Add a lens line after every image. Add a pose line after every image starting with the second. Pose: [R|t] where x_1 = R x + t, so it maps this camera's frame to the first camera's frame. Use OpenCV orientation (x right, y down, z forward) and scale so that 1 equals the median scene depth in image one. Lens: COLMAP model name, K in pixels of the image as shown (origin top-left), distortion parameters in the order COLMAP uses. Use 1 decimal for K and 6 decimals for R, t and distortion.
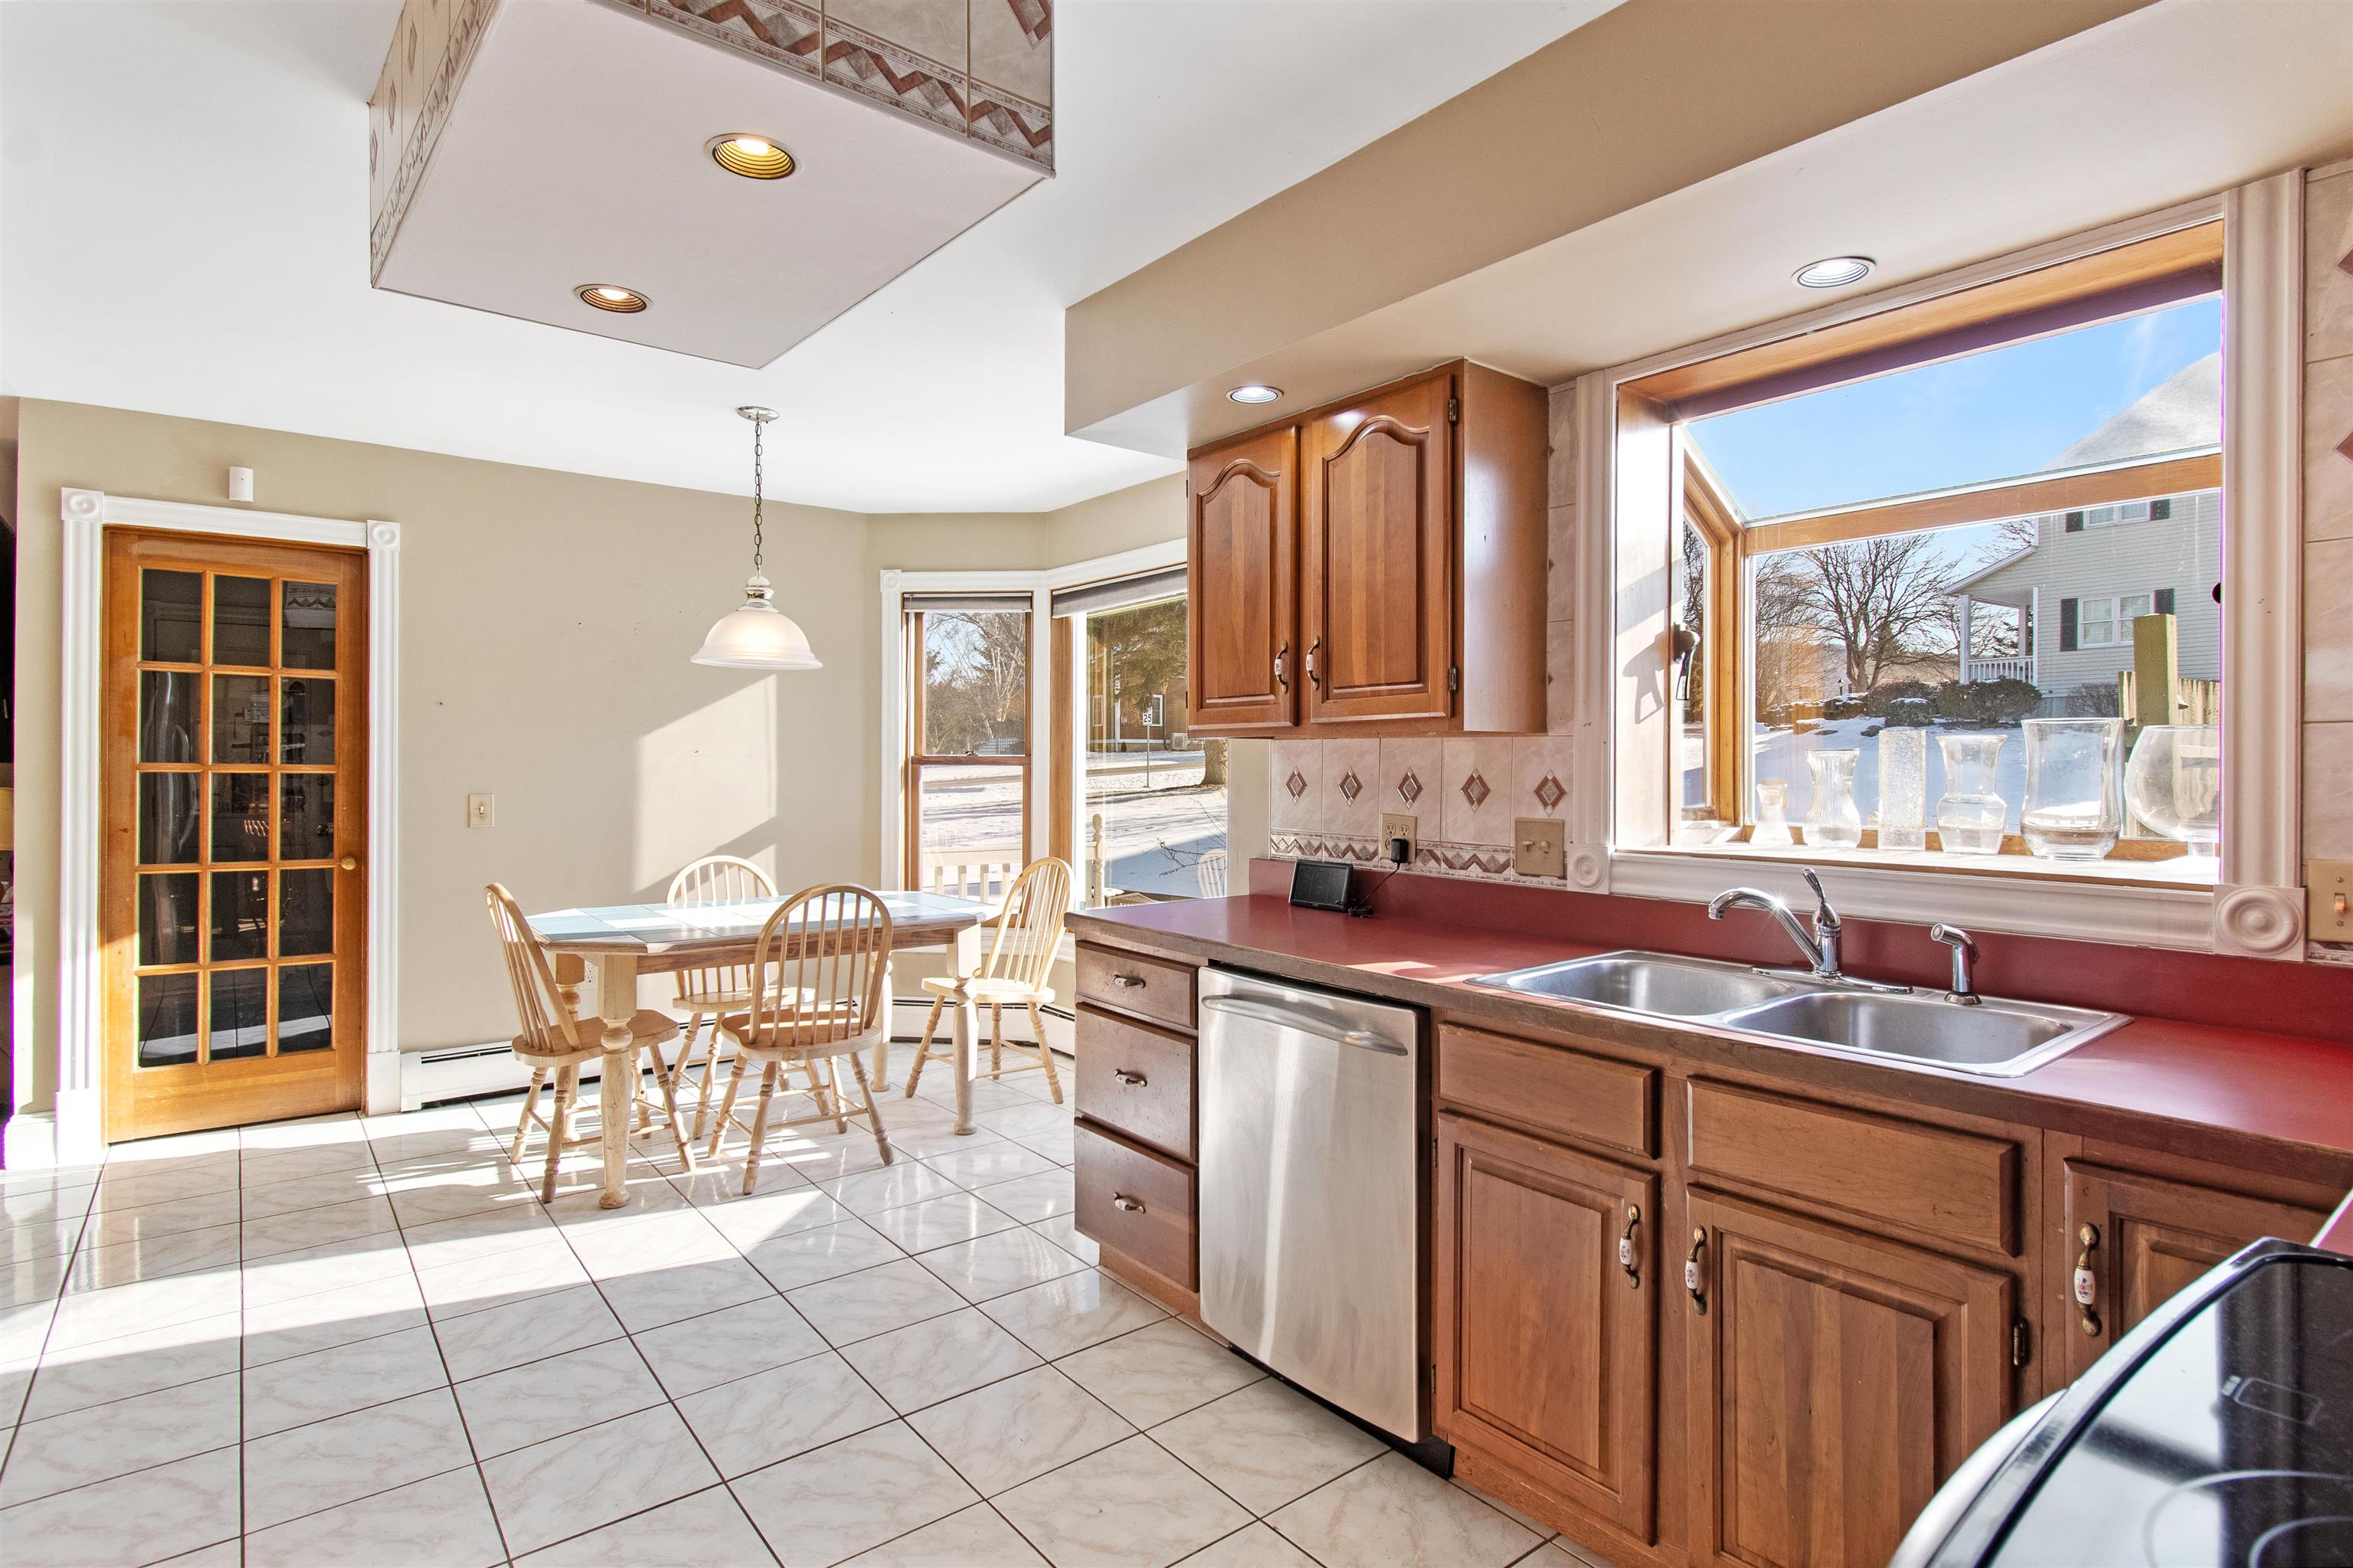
lens RADIAL K [[1184.4, 0, 1188.0], [0, 1184.4, 770.6], [0, 0, 1]] dist [0.000263, -0.000680]
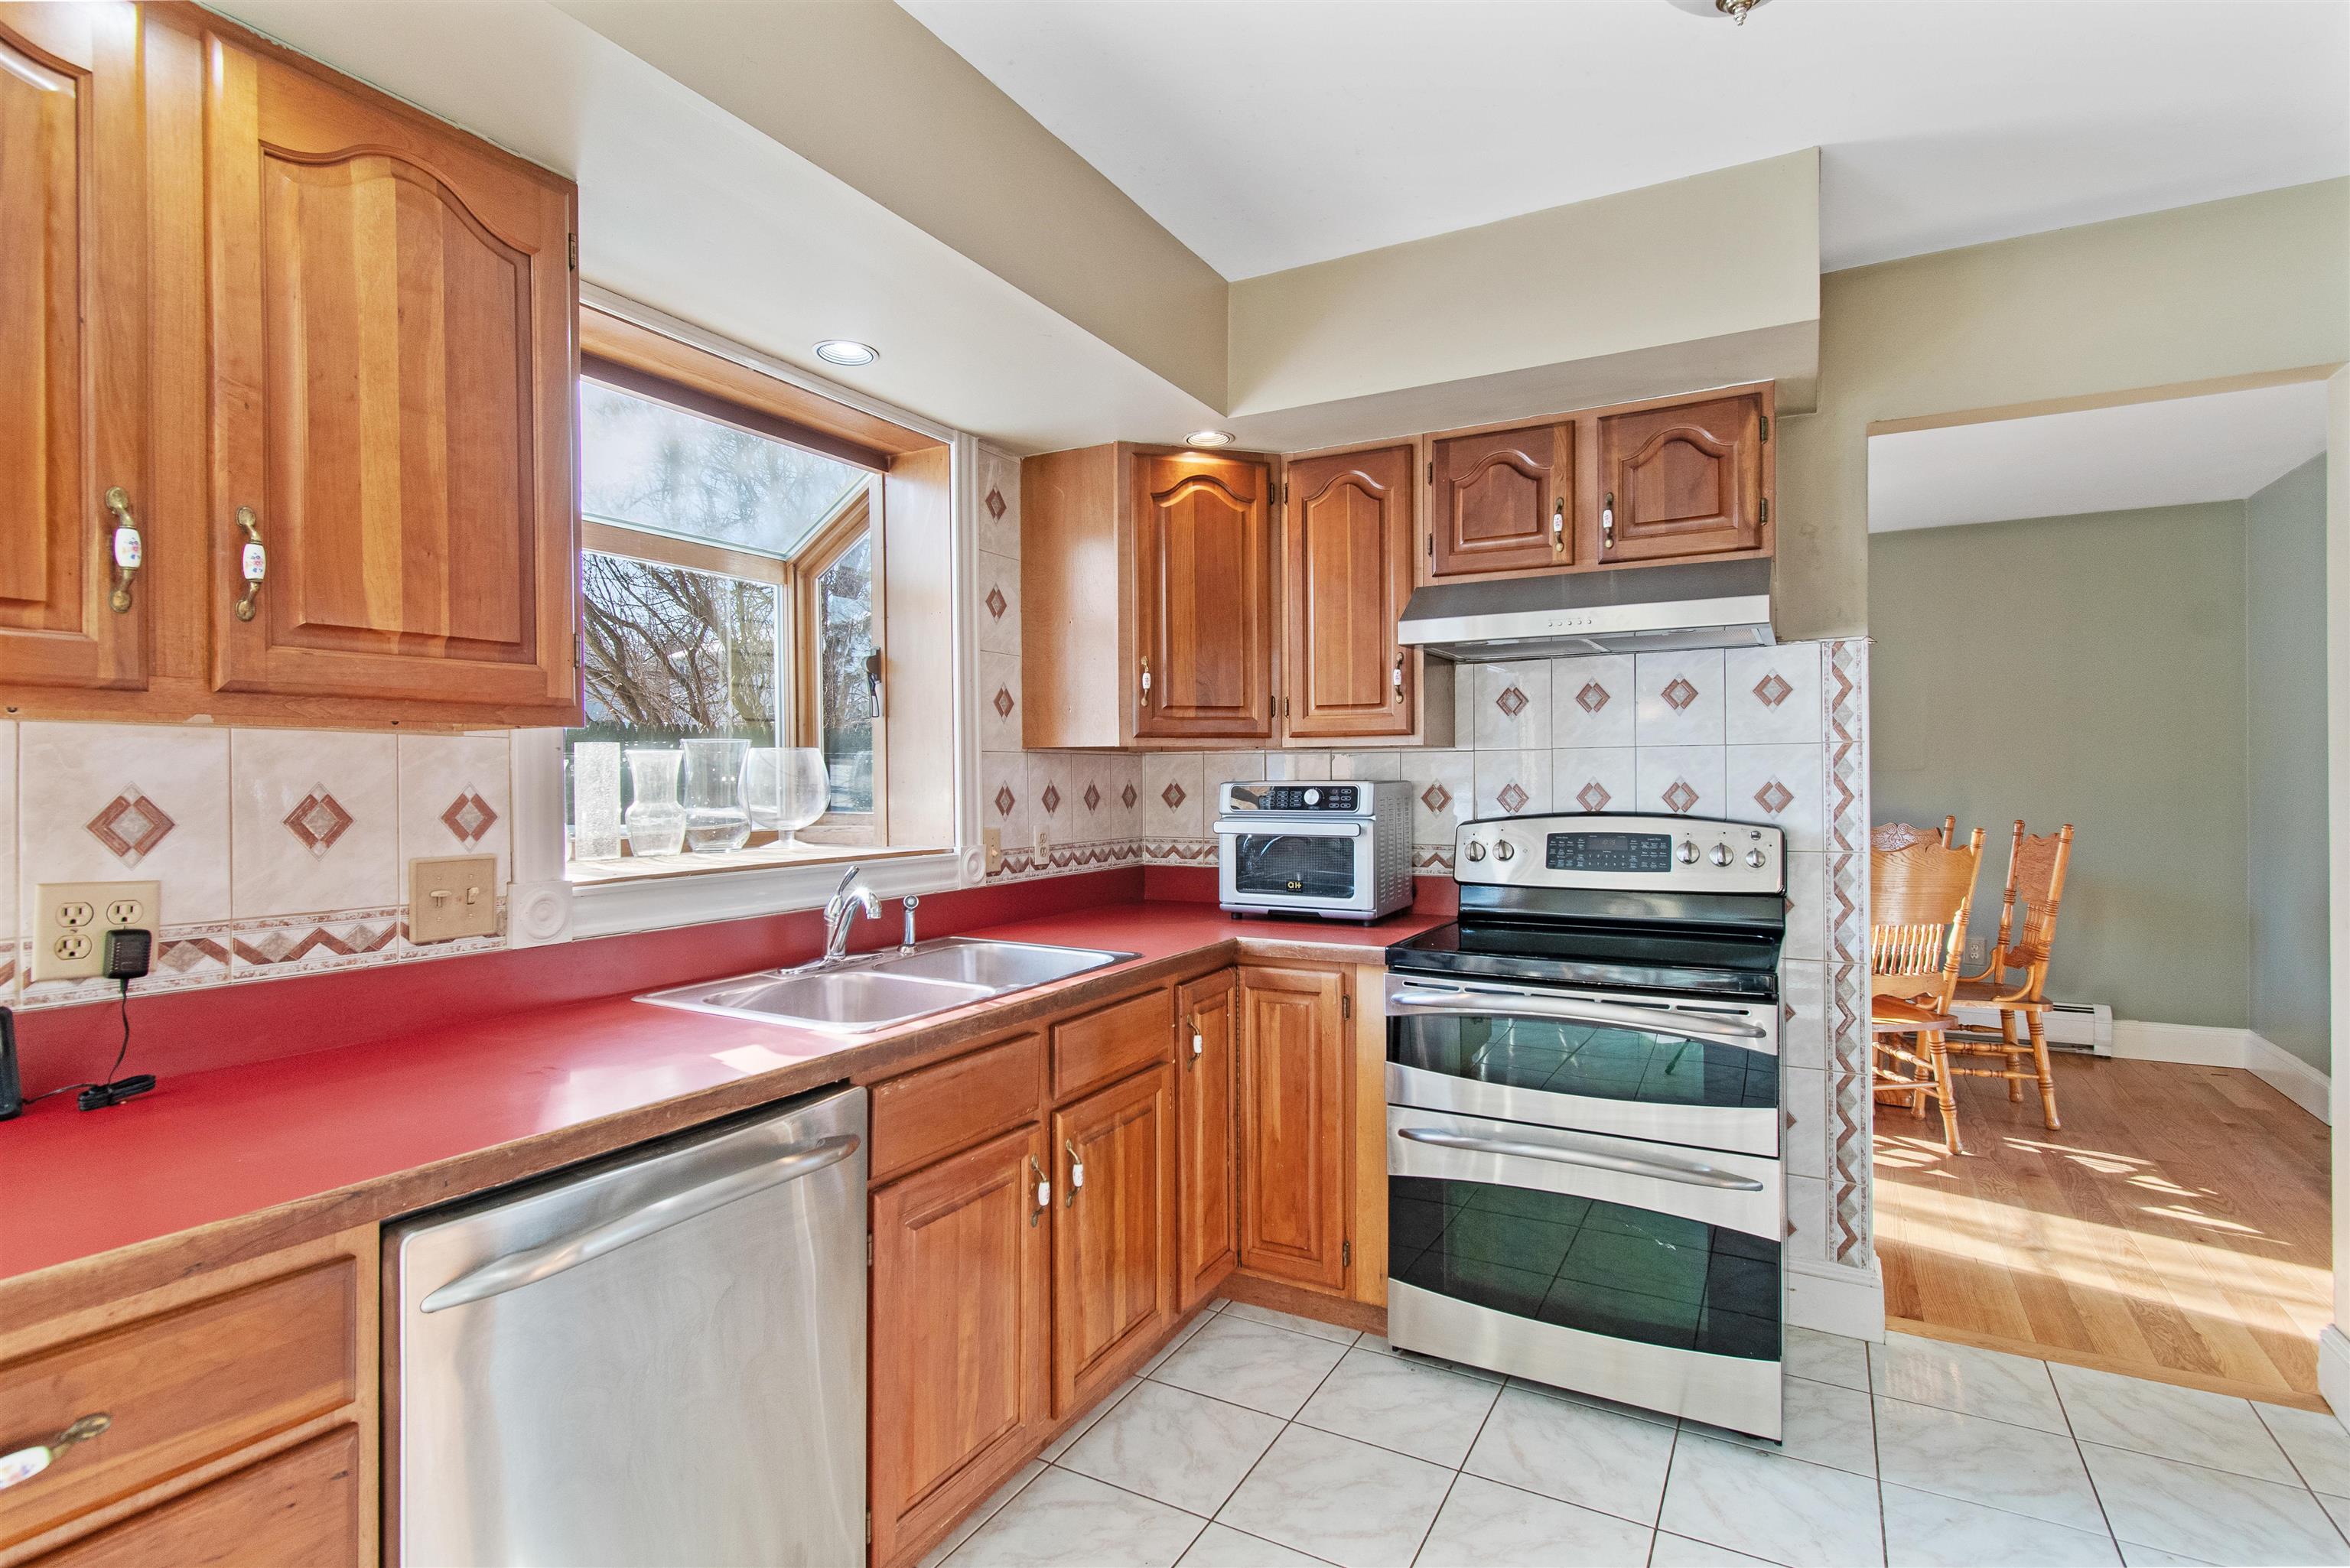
lens RADIAL K [[1135.4, 0, 1189.2], [0, 1135.4, 781.9], [0, 0, 1]] dist [0.001186, -0.001291]
pose [[-0.384152, -0.005199, 0.923255, -0.317169], [0.007612, 0.999932, 0.008799, -0.003346], [-0.923238, 0.010408, -0.384087, 0.574876]]
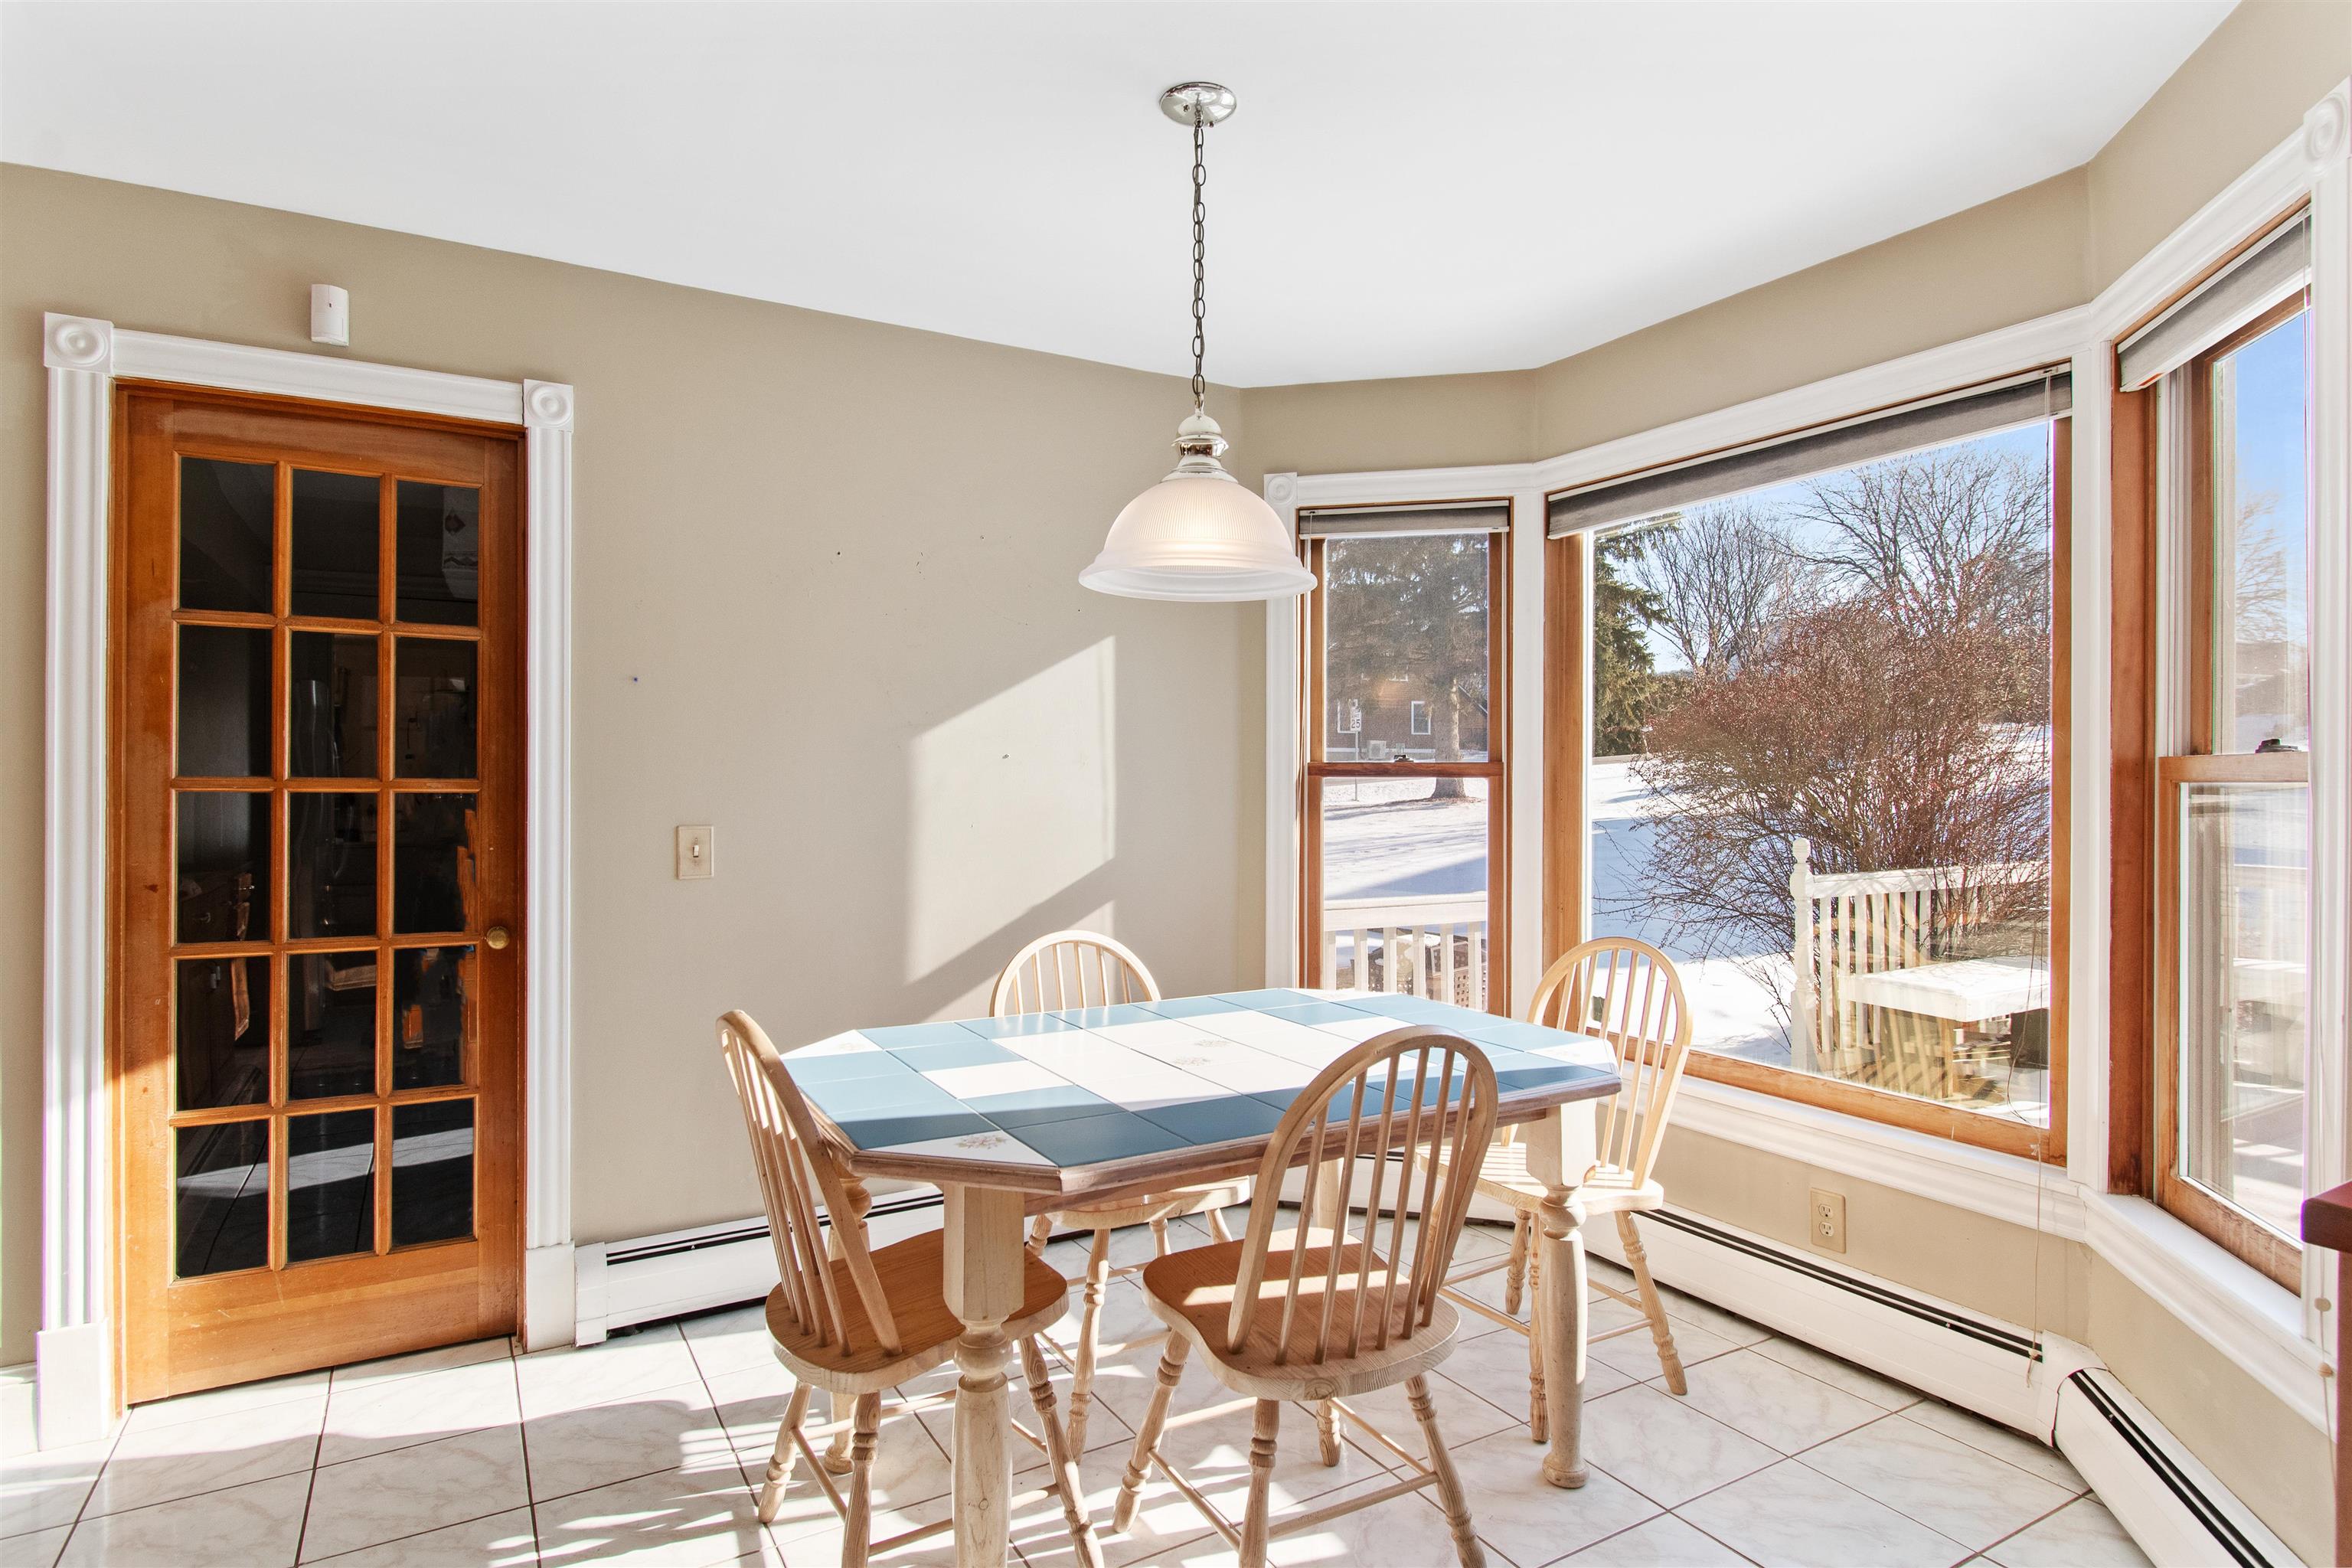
lens RADIAL K [[1252.7, 0, 1176.0], [0, 1252.7, 784.0], [0, 0, 1]] dist [0.002774, 0.000547]
pose [[0.988789, -0.000580, -0.149320, -0.287077], [0.000909, 0.999997, 0.002137, -0.003445], [0.149318, -0.002249, 0.988787, 0.446677]]
